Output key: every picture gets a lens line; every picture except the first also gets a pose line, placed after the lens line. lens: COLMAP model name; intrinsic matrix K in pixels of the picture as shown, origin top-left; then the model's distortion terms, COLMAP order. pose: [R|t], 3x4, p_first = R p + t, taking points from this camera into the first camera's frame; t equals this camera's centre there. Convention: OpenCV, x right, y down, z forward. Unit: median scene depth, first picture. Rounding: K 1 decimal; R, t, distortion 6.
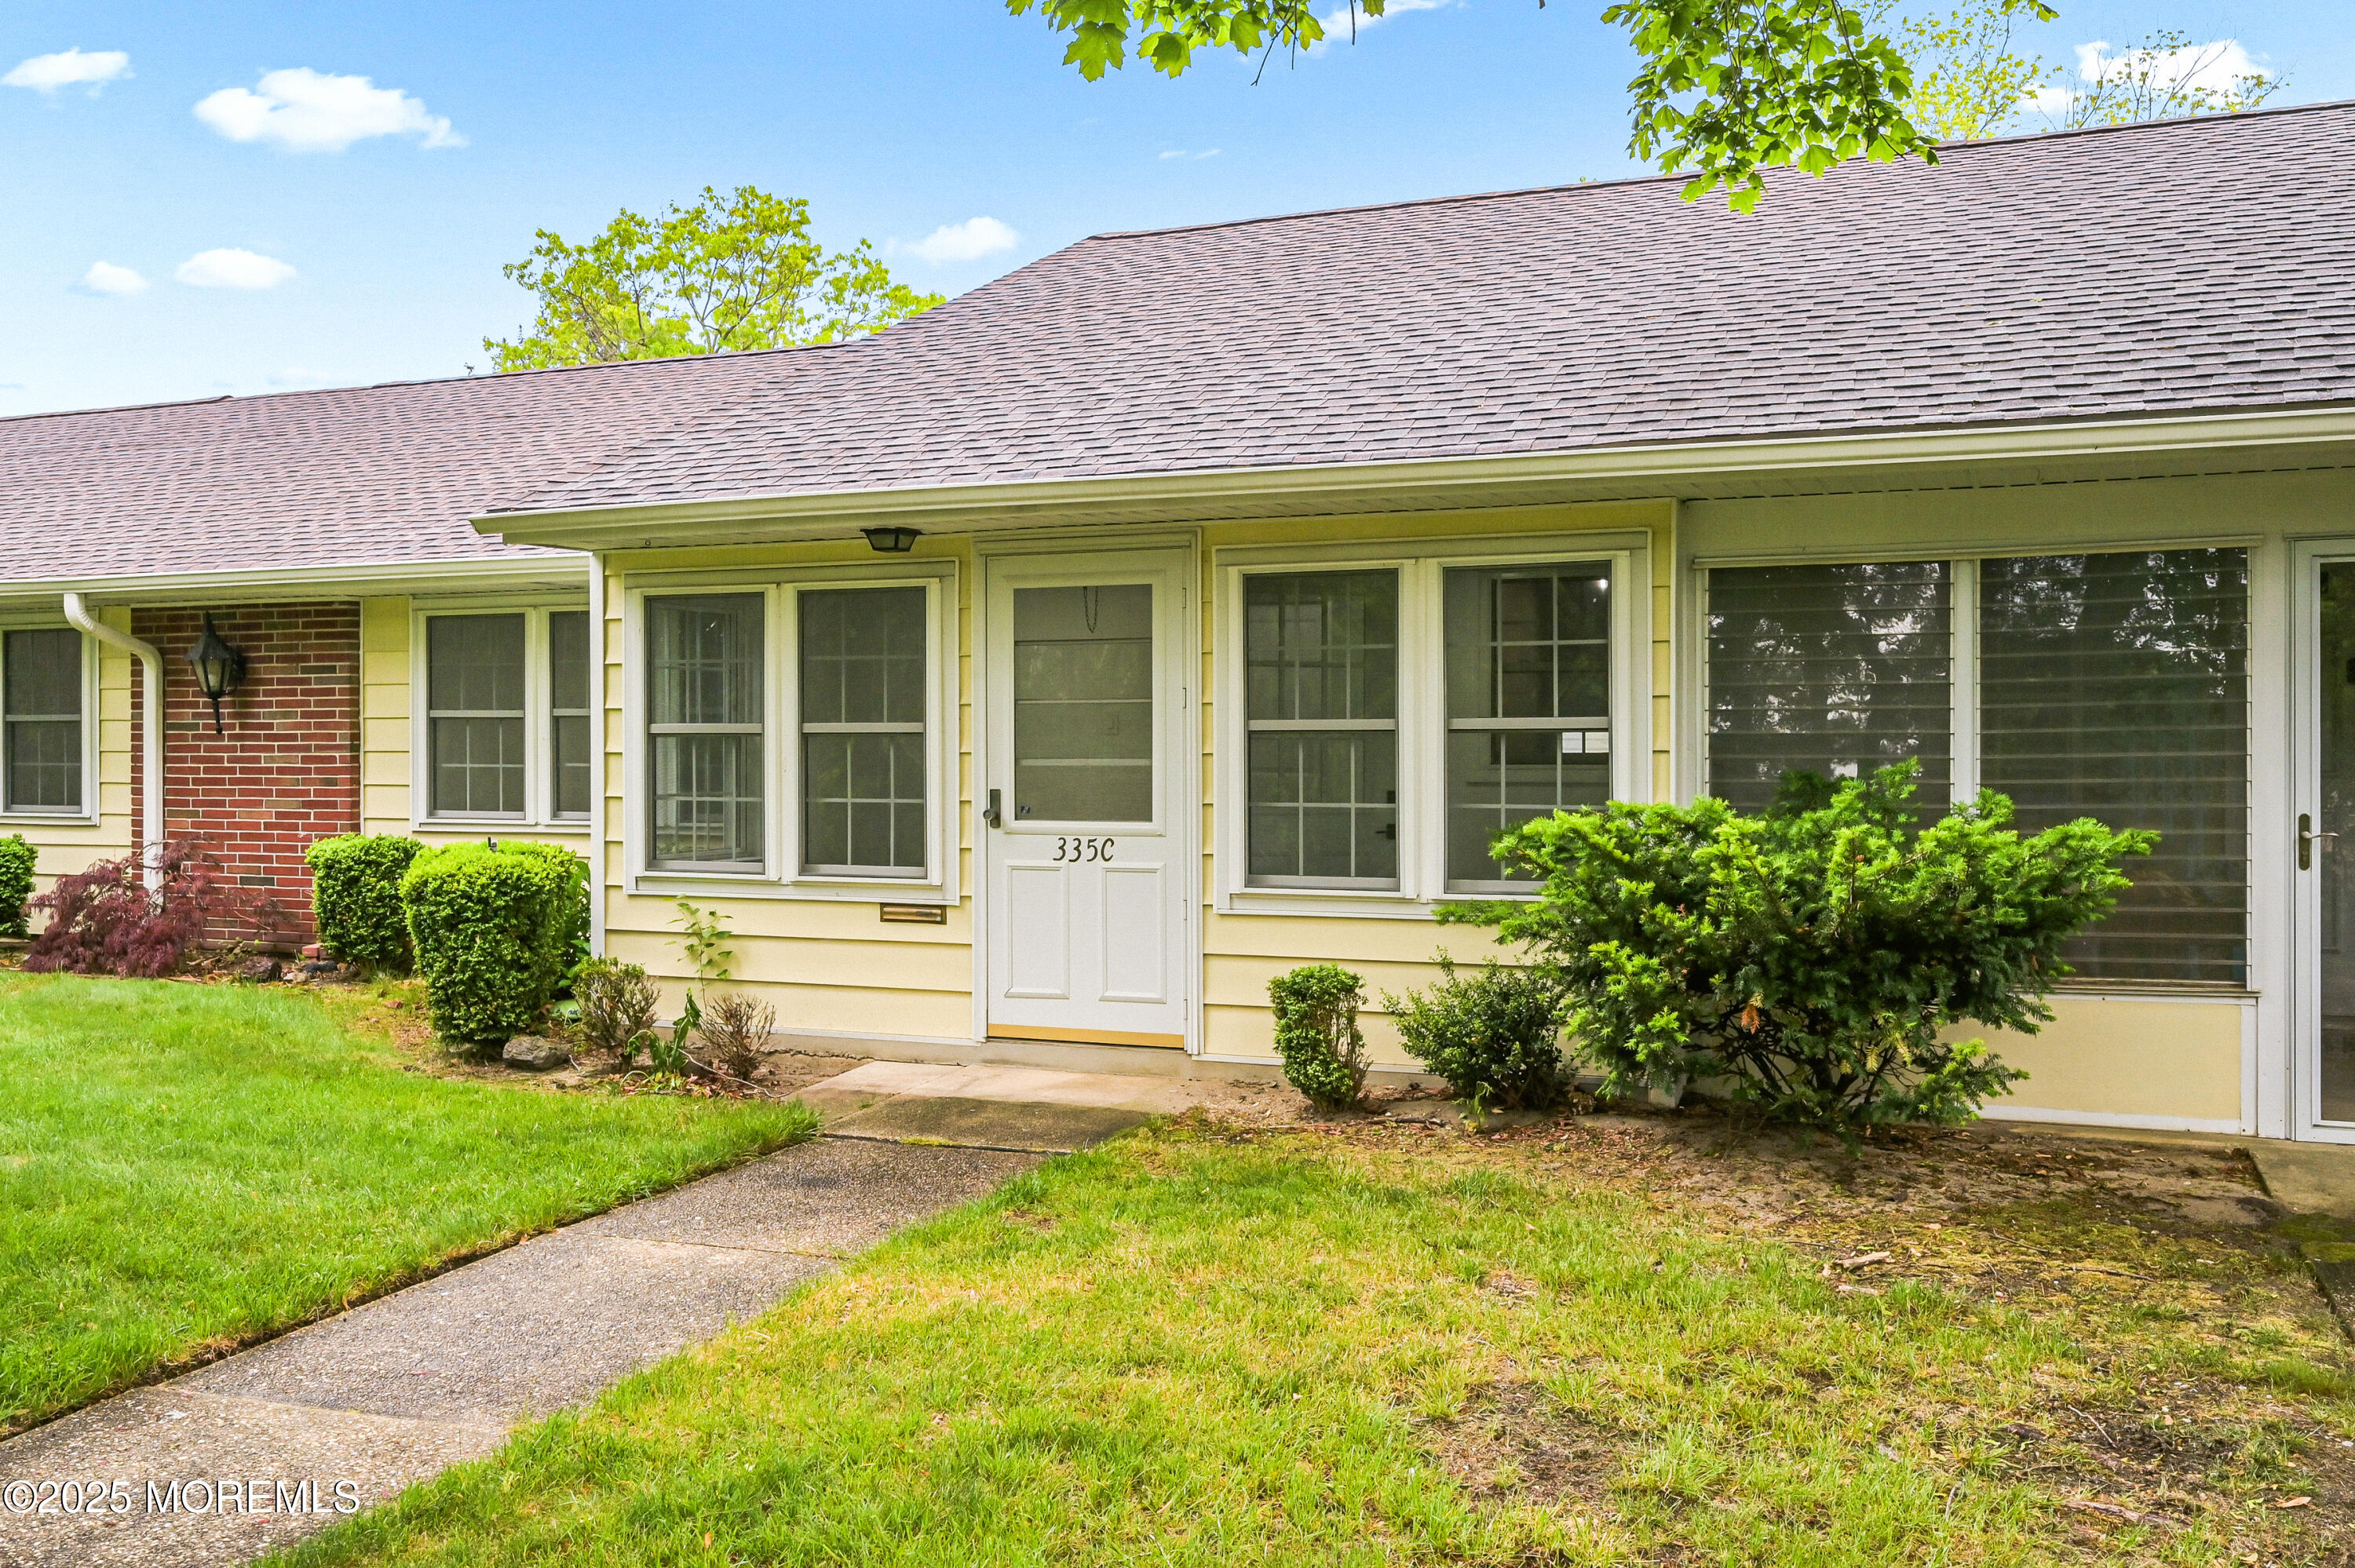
lens RADIAL K [[2091.5, 0, 1177.5], [0, 2091.5, 784.0], [0, 0, 1]] dist [-0.007996, 0.001629]
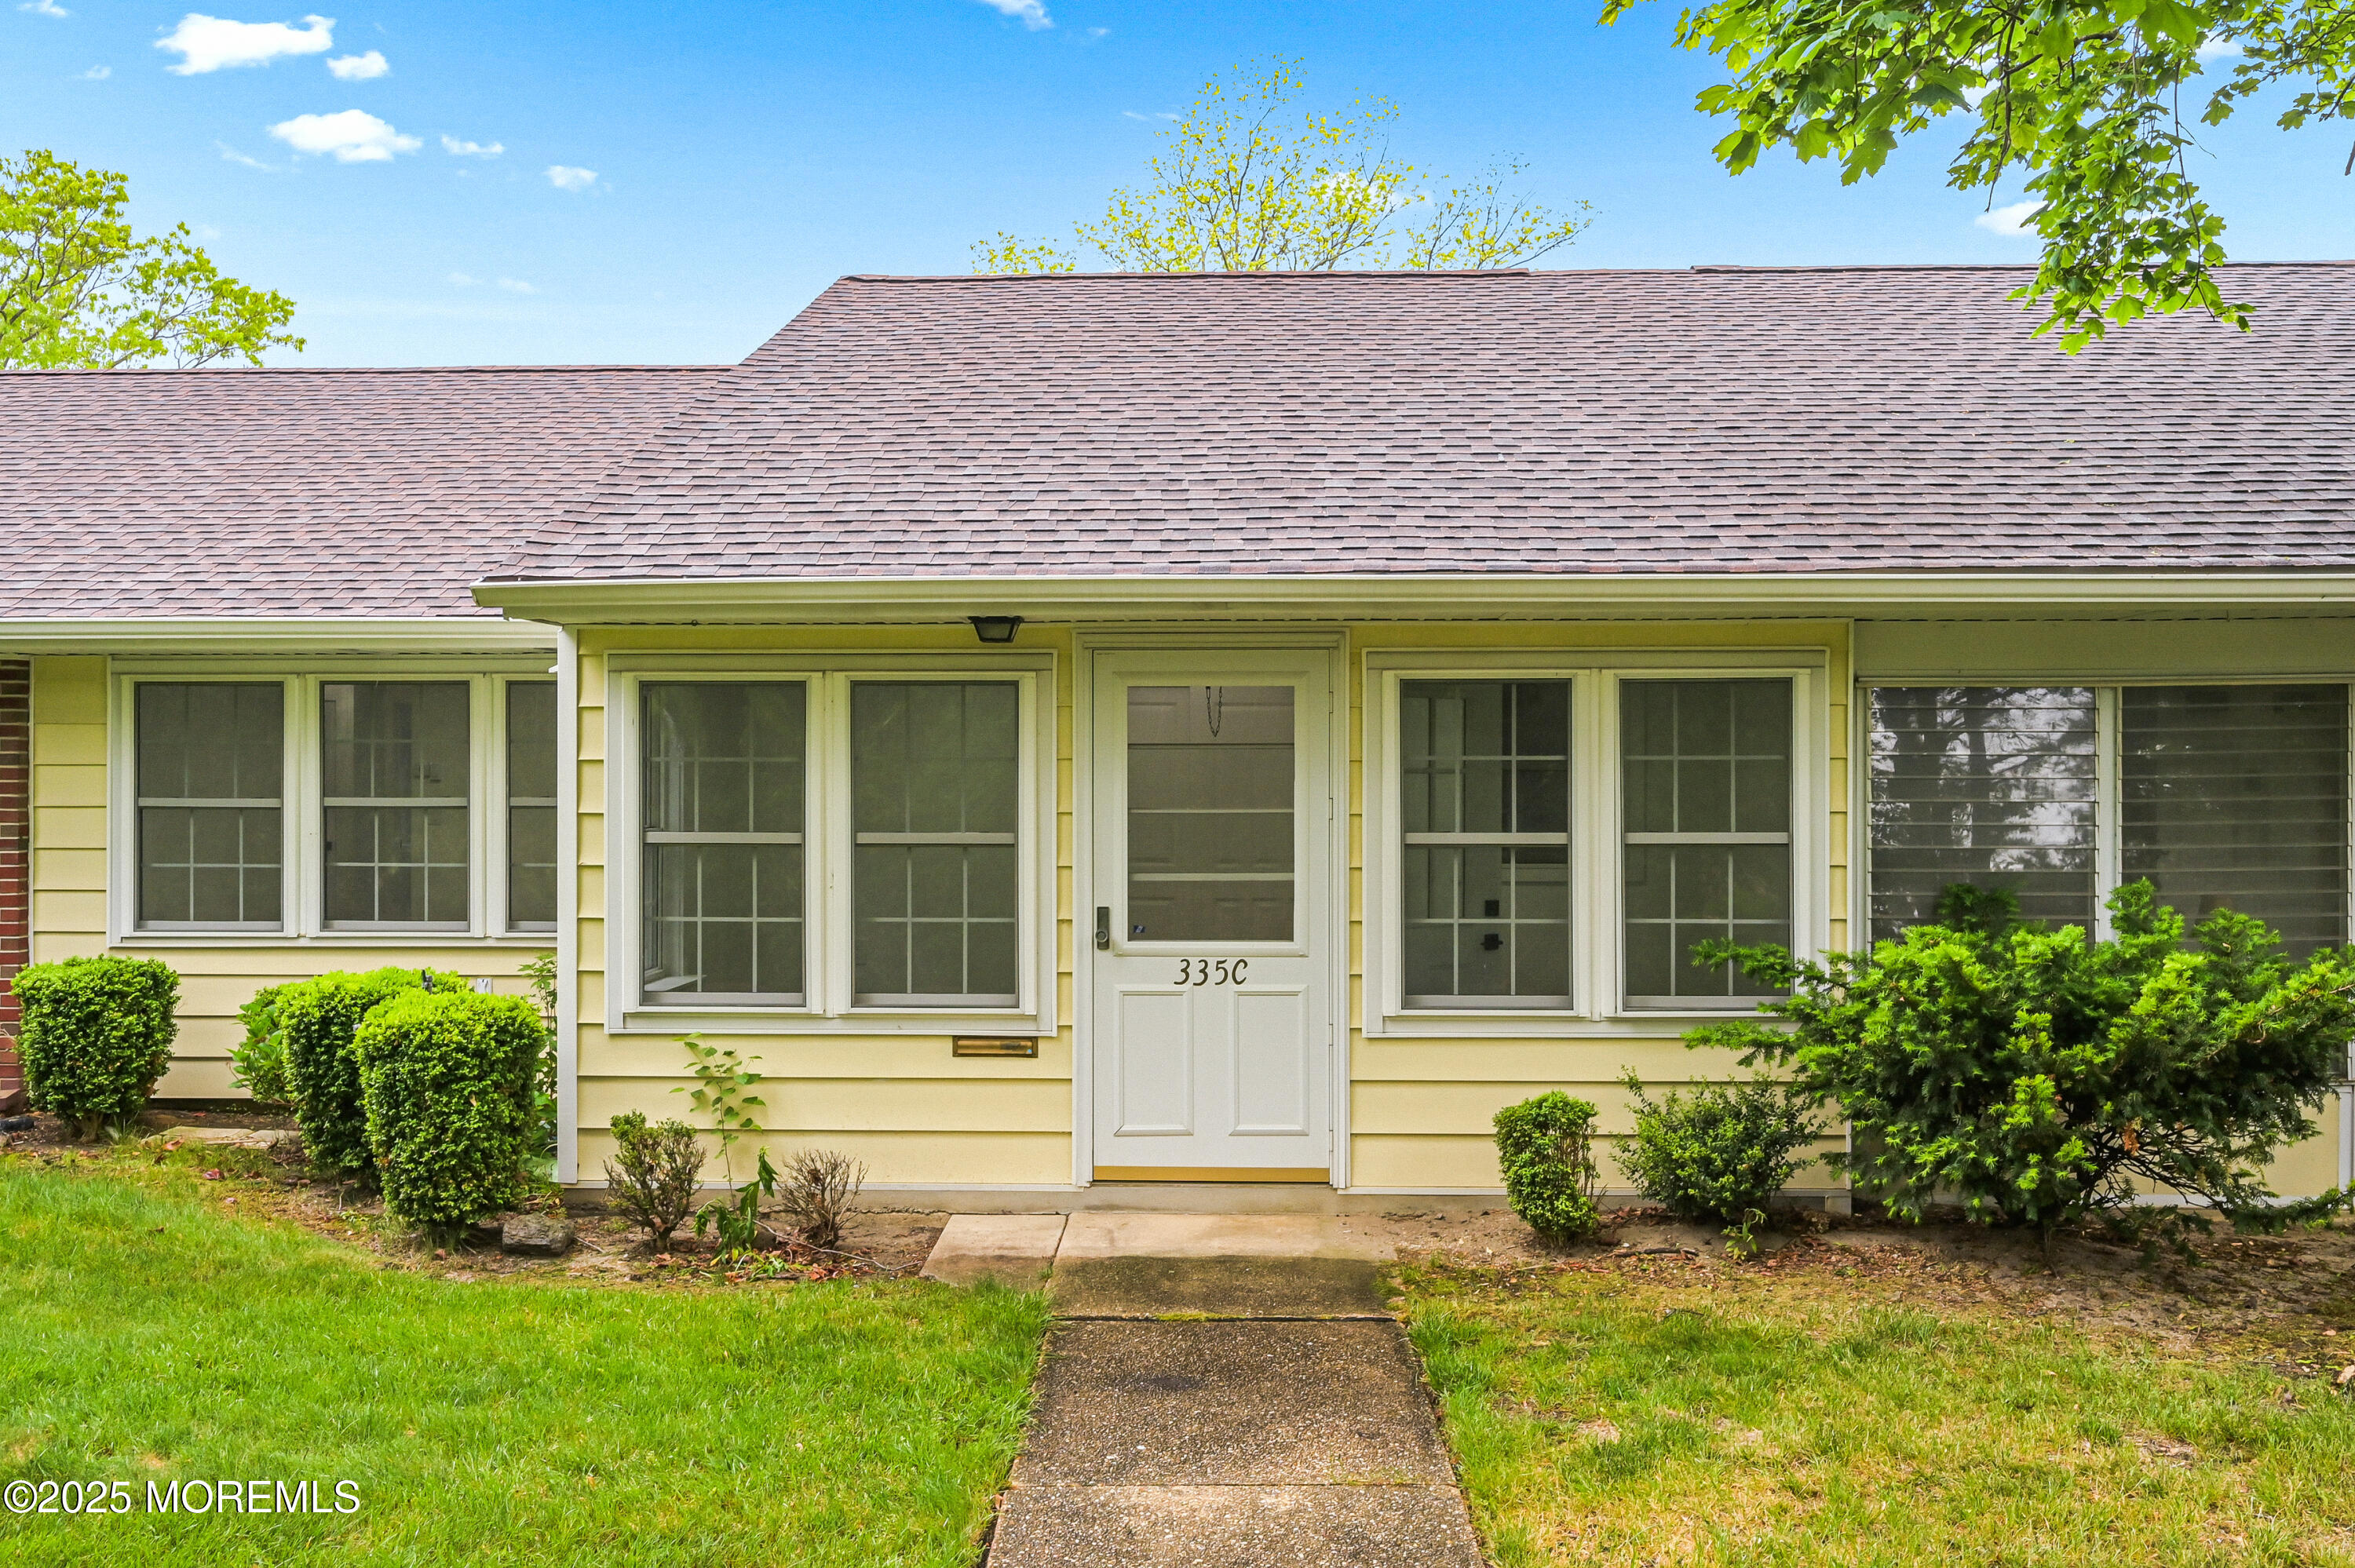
lens RADIAL K [[2091.5, 0, 1177.5], [0, 2091.5, 784.0], [0, 0, 1]] dist [-0.007996, 0.001629]
pose [[0.935506, -0.000106, 0.353310, -0.366457], [0.005789, 0.999870, -0.015029, -0.035977], [-0.353263, 0.016105, 0.935385, 0.135160]]
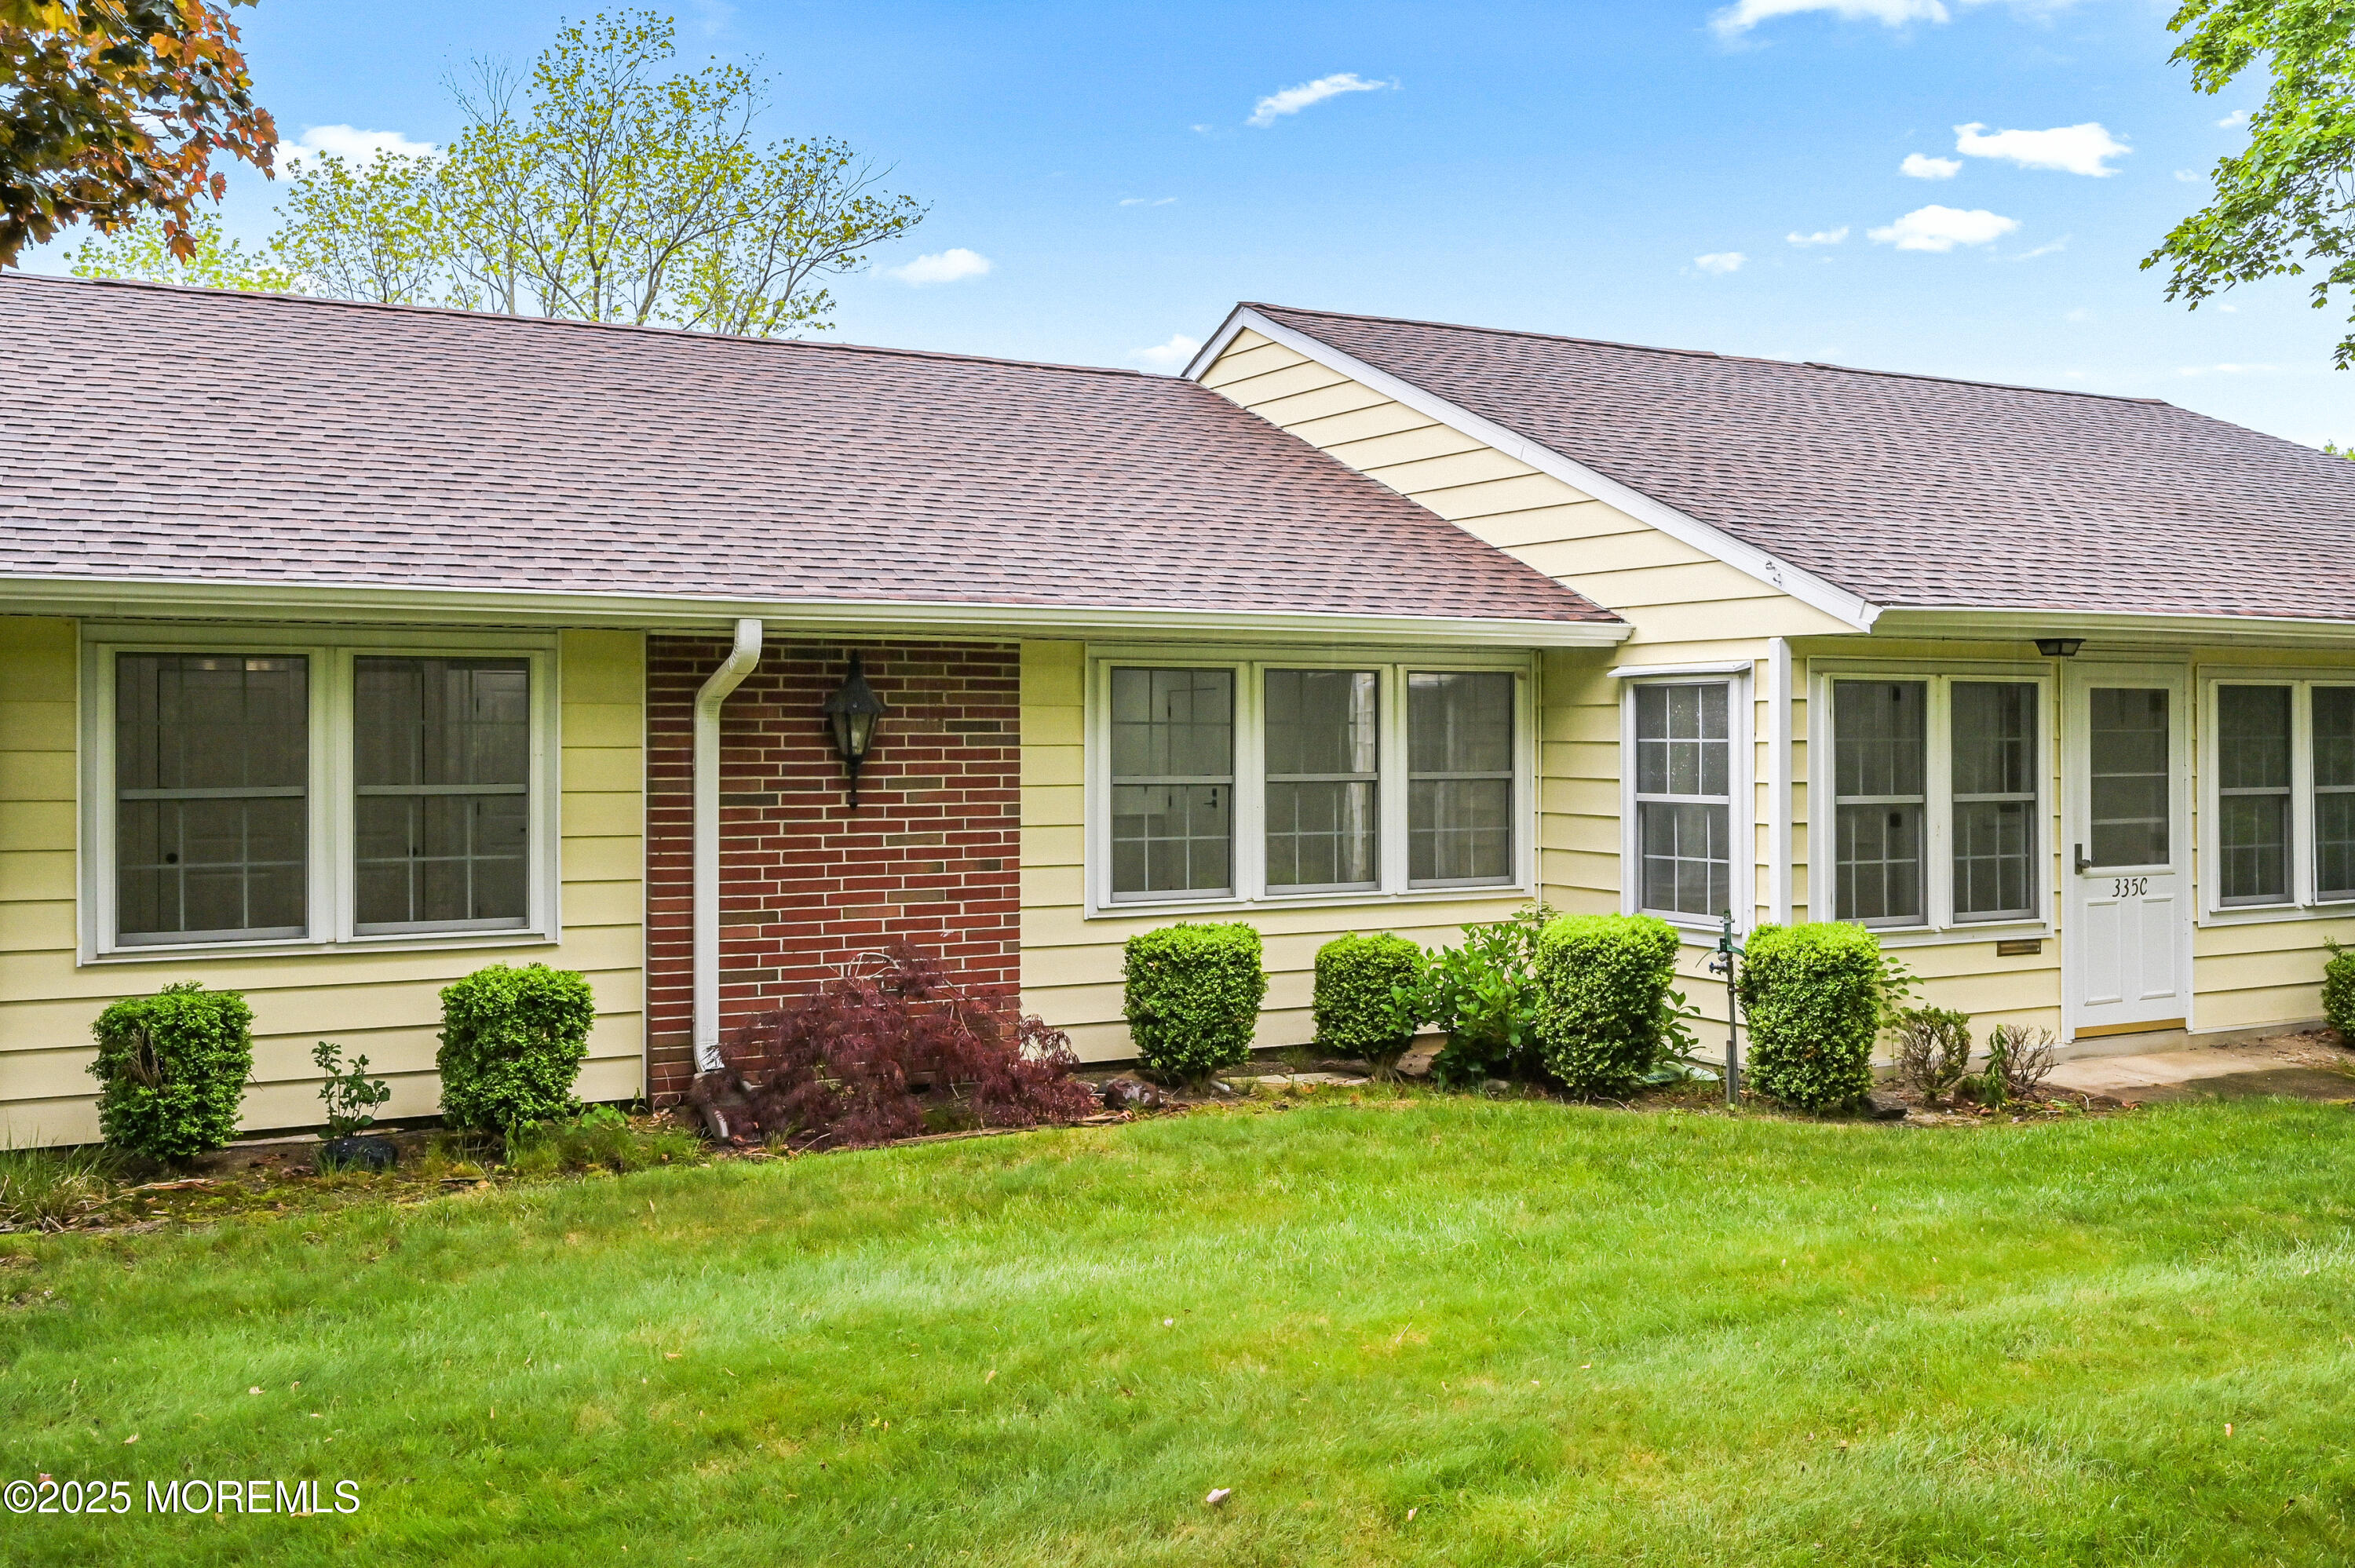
lens RADIAL K [[2091.5, 0, 1177.5], [0, 2091.5, 784.0], [0, 0, 1]] dist [-0.007996, 0.001629]
pose [[0.630909, -0.014514, 0.775721, -1.384719], [0.018593, 0.999821, 0.003585, -0.047721], [-0.775634, 0.012161, 0.631066, 0.602363]]
